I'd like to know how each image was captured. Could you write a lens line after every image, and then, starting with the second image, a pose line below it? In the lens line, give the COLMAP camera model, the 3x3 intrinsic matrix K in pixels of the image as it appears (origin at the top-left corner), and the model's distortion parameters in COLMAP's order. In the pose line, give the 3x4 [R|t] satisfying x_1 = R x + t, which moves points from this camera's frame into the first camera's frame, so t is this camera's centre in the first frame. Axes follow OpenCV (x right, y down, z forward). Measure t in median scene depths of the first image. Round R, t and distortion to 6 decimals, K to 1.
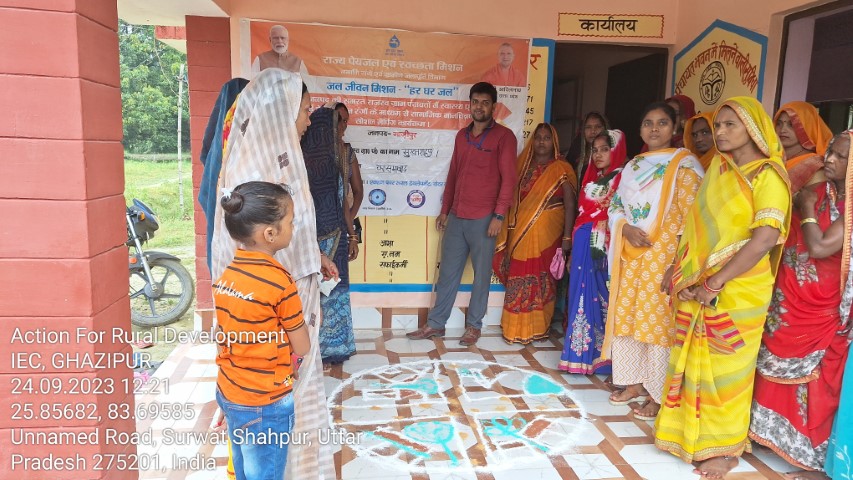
lens RADIAL K [[606.1, 0, 422.6], [0, 606.1, 245.5], [0, 0, 1]] dist [-0.003861, -0.000310]
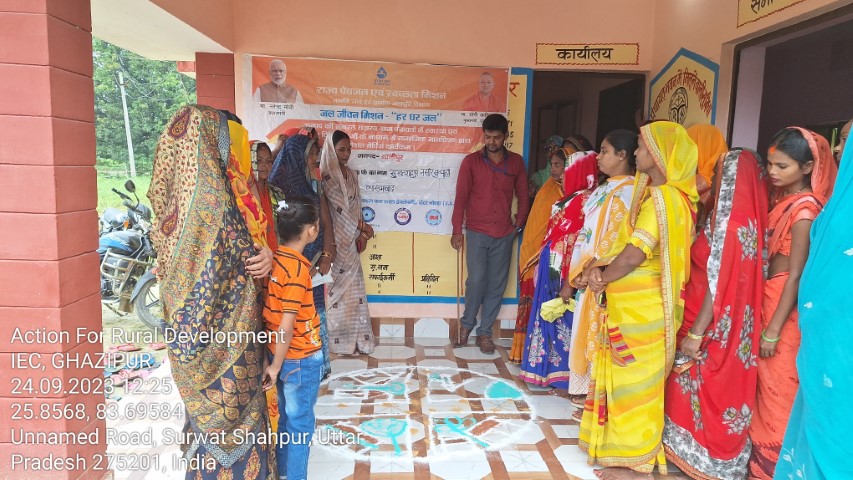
lens RADIAL K [[608.1, 0, 426.5], [0, 608.1, 240.0], [0, 0, 1]] dist [-0.001569, -0.000401]
pose [[0.996919, 0.007308, -0.078103, 0.140022], [-0.010536, 0.999104, -0.040995, 0.010846], [0.077733, 0.041692, 0.996102, -0.085933]]
